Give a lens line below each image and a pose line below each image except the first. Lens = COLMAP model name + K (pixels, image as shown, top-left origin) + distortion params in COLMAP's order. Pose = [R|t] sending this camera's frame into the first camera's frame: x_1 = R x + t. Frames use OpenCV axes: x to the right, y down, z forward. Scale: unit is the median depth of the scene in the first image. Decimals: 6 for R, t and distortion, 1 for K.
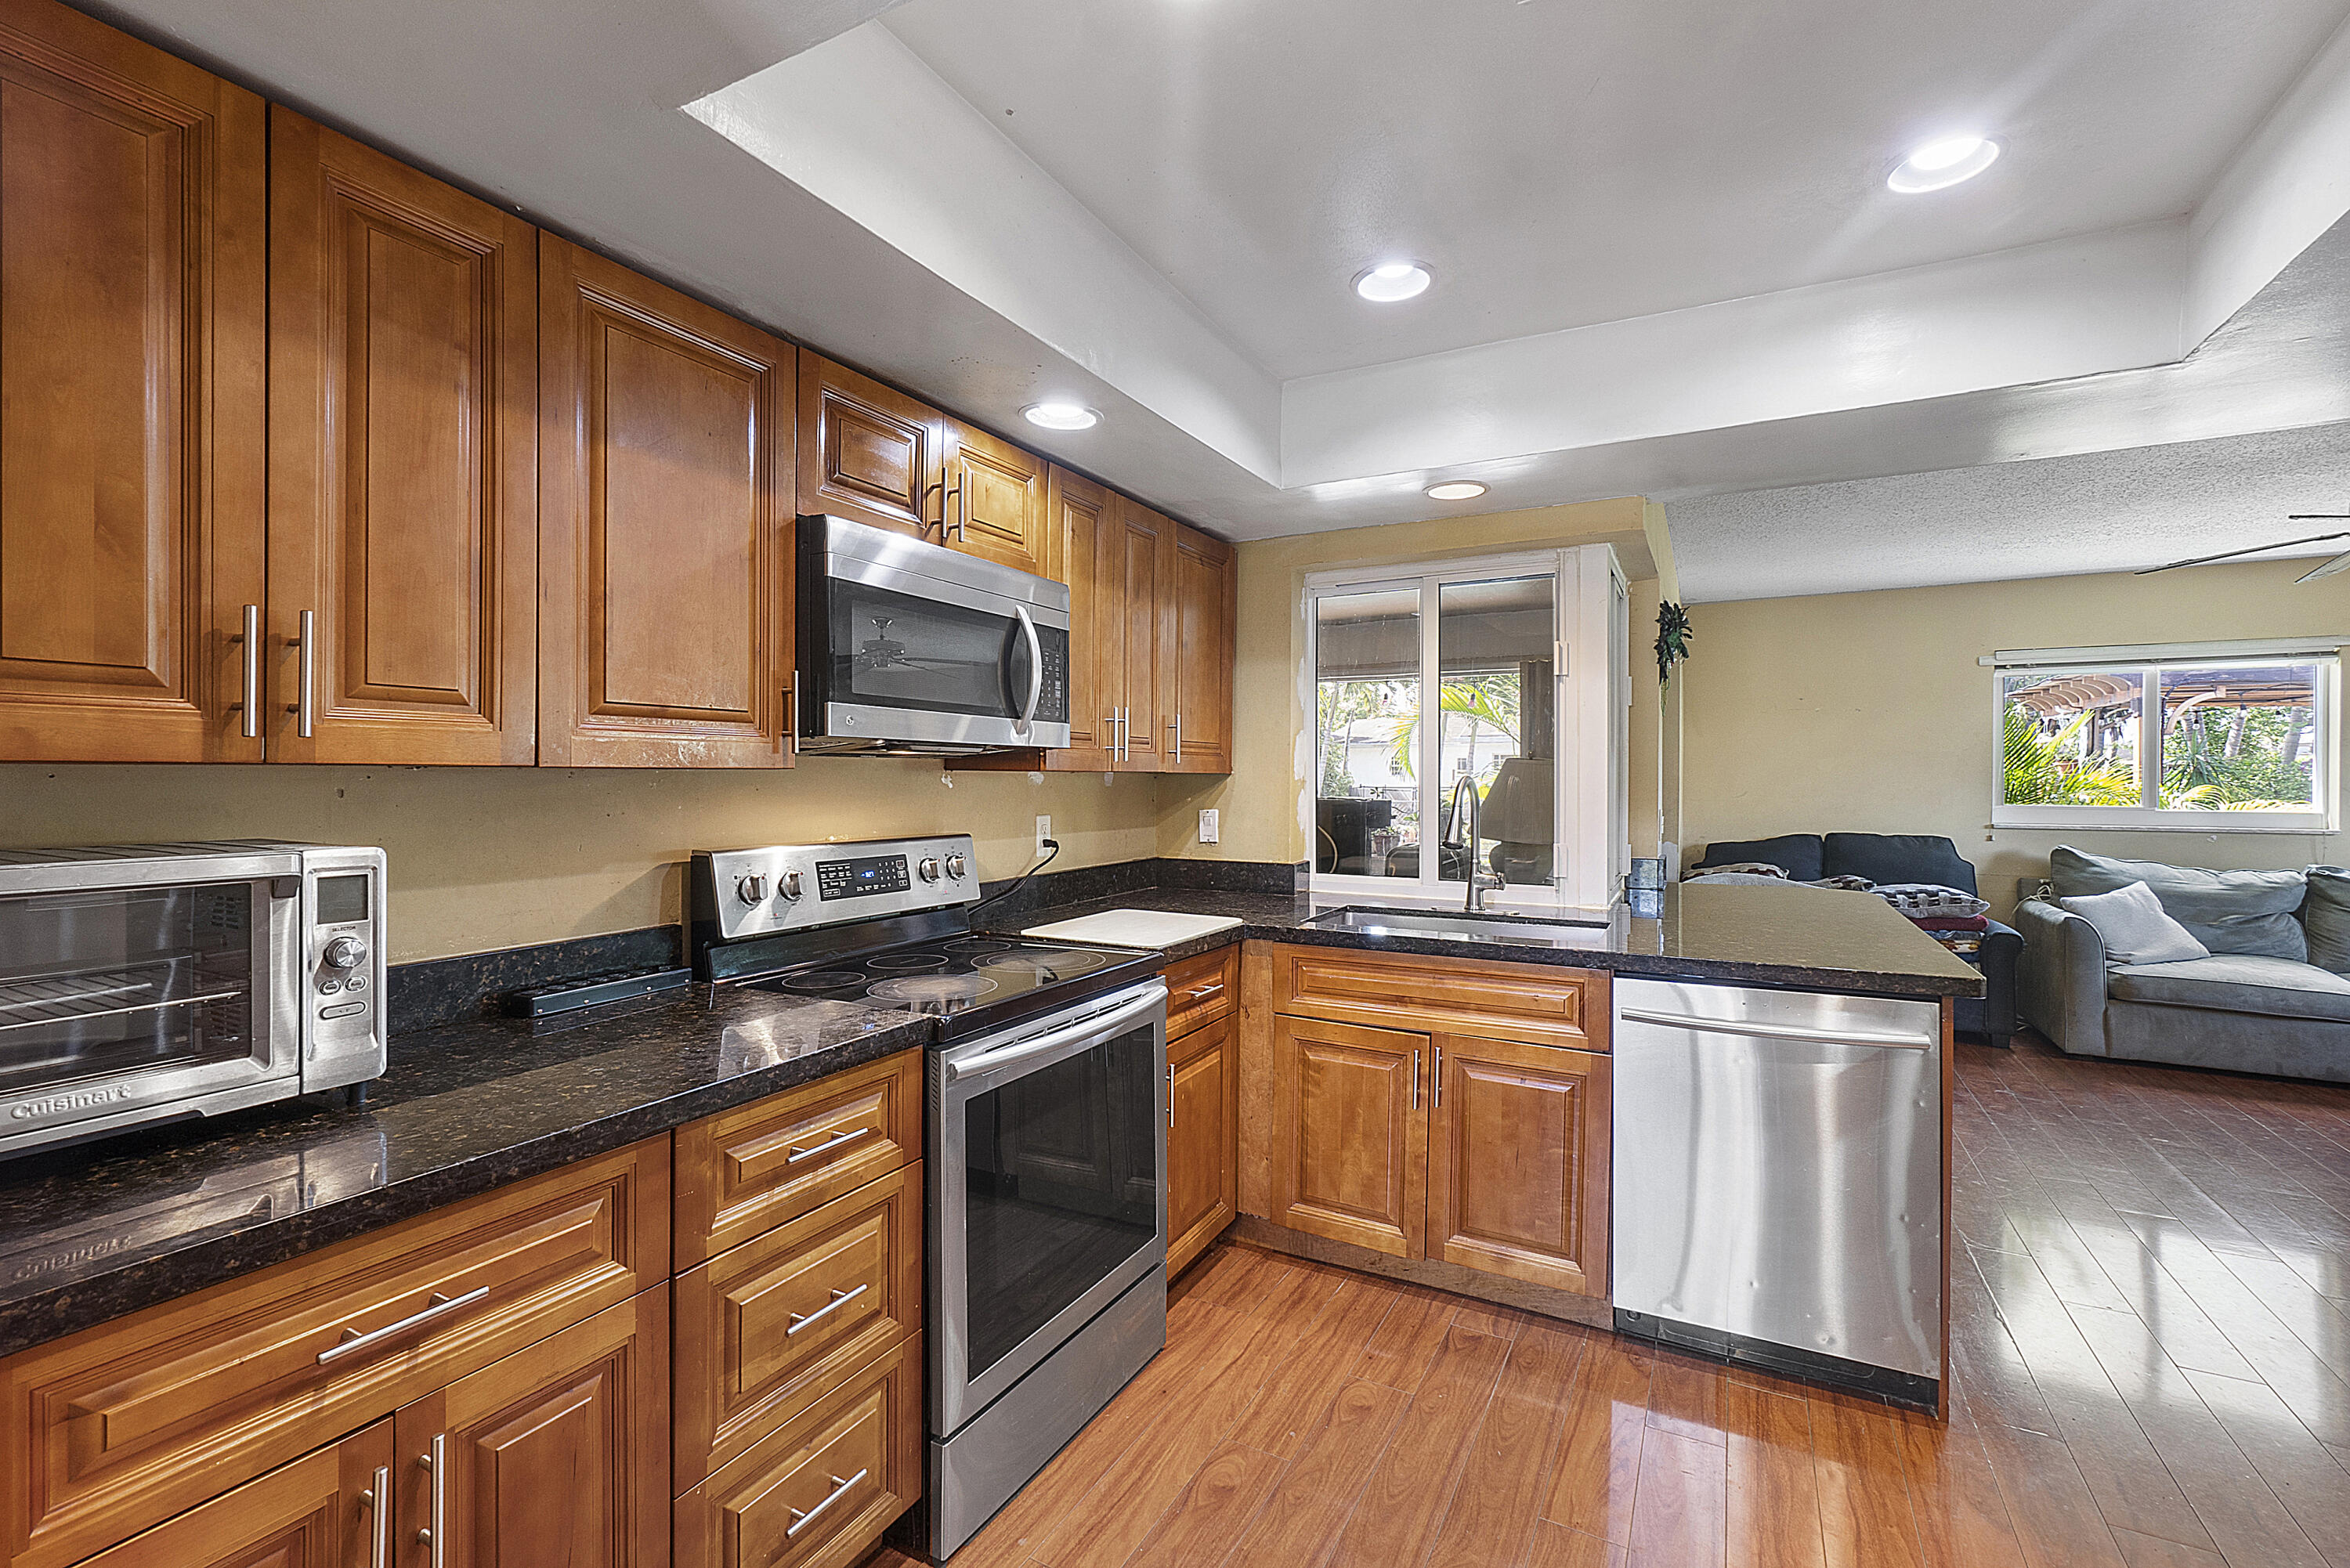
lens RADIAL K [[1017.3, 0, 1175.1], [0, 1017.3, 780.0], [0, 0, 1]] dist [-0.003676, 0.000846]
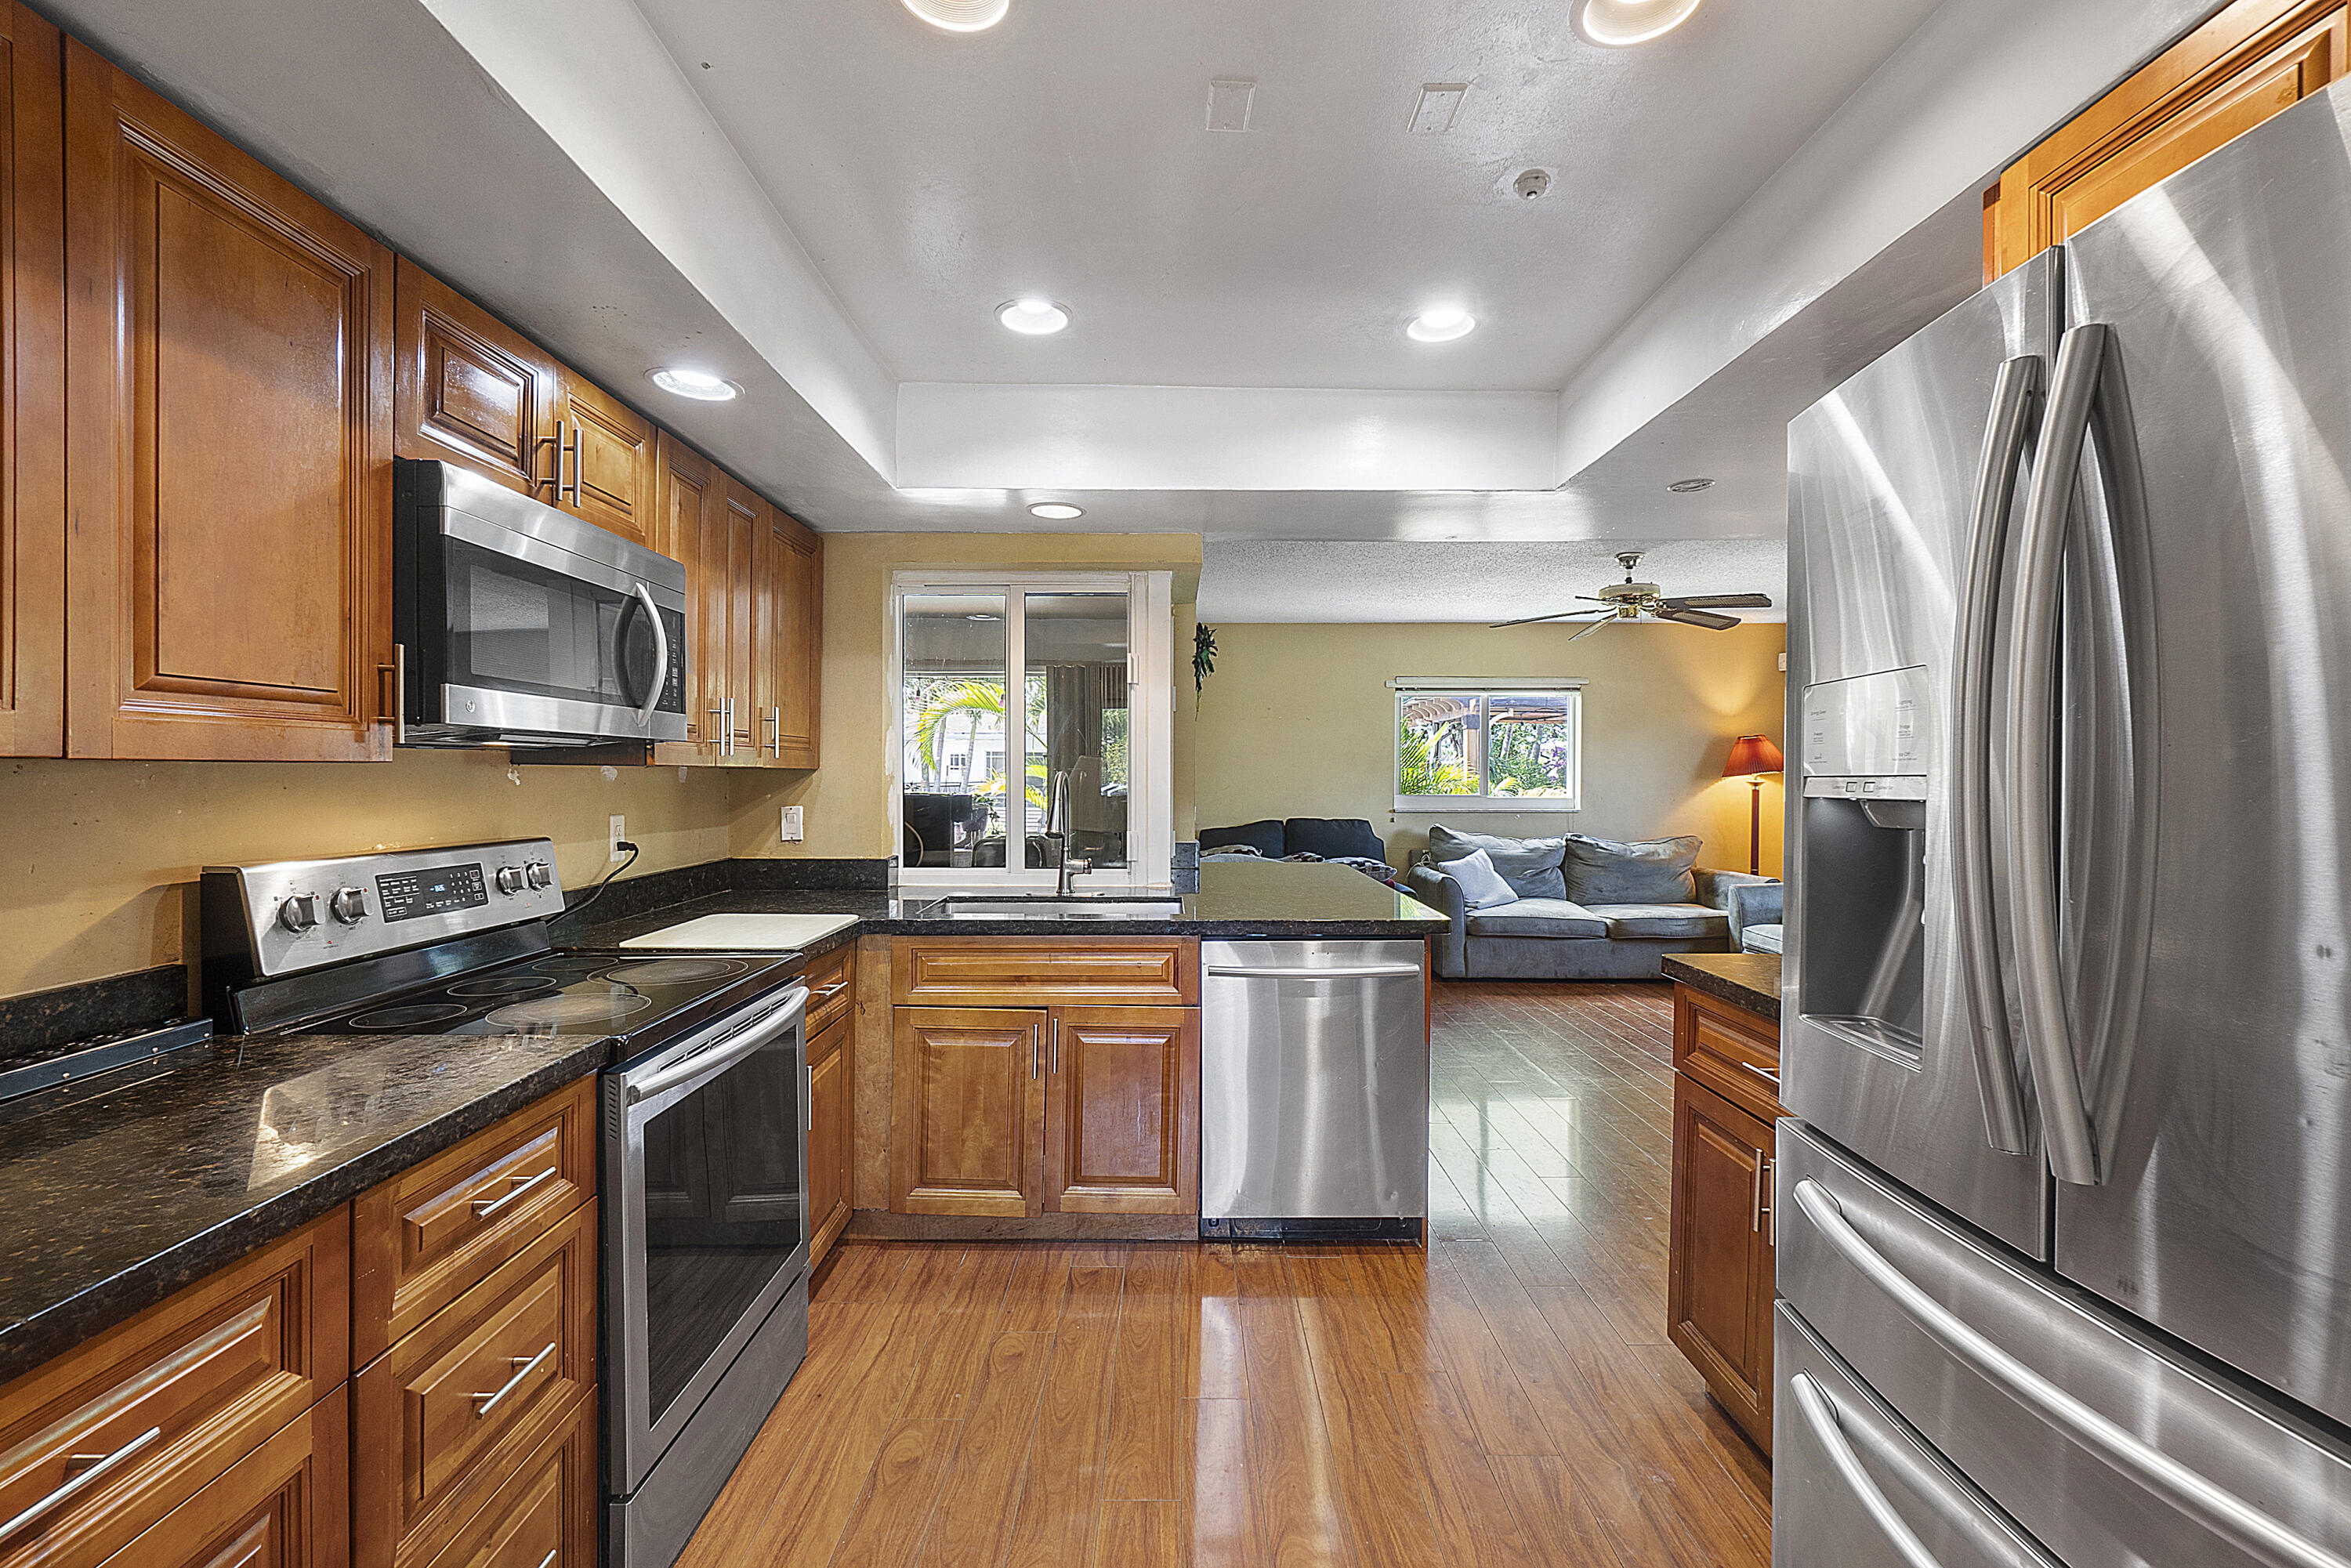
lens RADIAL K [[1014.1, 0, 1176.0], [0, 1014.1, 780.6], [0, 0, 1]] dist [-0.001410, 0.000450]
pose [[0.877463, -0.002602, 0.479637, -0.158461], [-0.000005, 0.999985, 0.005434, -0.000464], [-0.479644, -0.004770, 0.877450, -0.024022]]
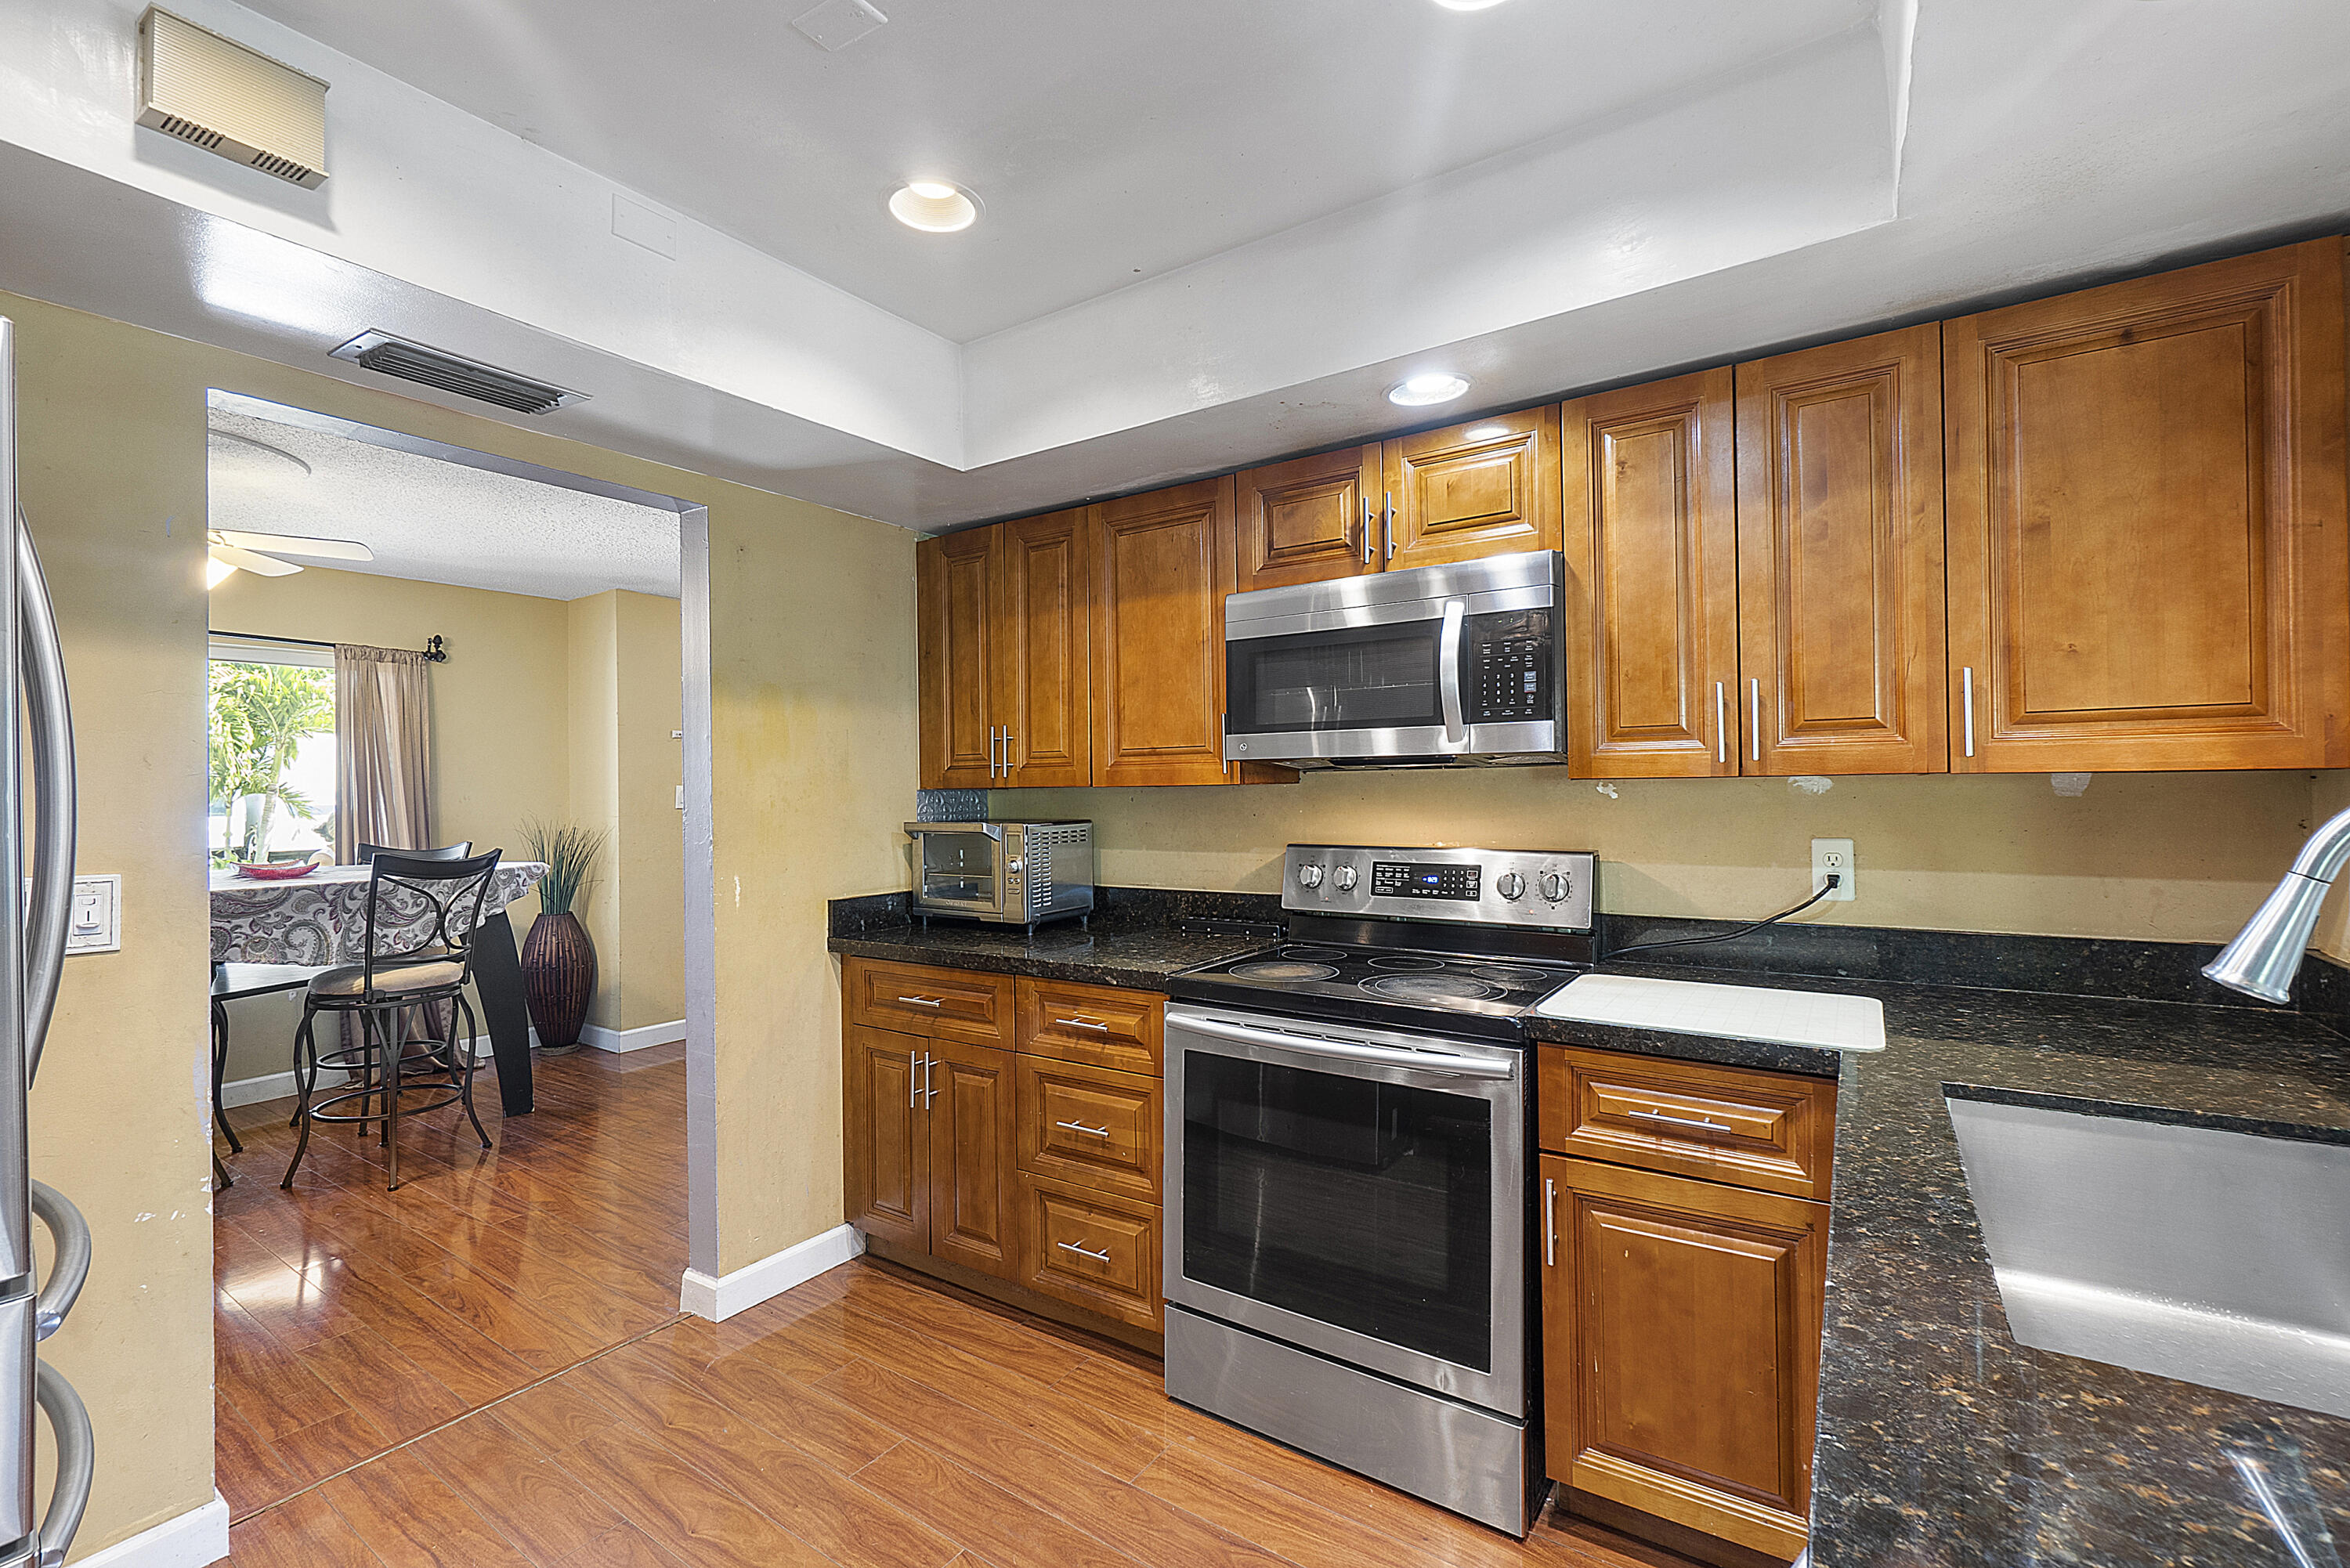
lens RADIAL K [[1017.3, 0, 1175.1], [0, 1017.3, 780.0], [0, 0, 1]] dist [-0.003676, 0.000846]
pose [[-0.100098, -0.008631, -0.994940, 0.740406], [0.009650, 0.999907, -0.009645, -0.003444], [0.994931, -0.010567, -0.100006, 0.792046]]
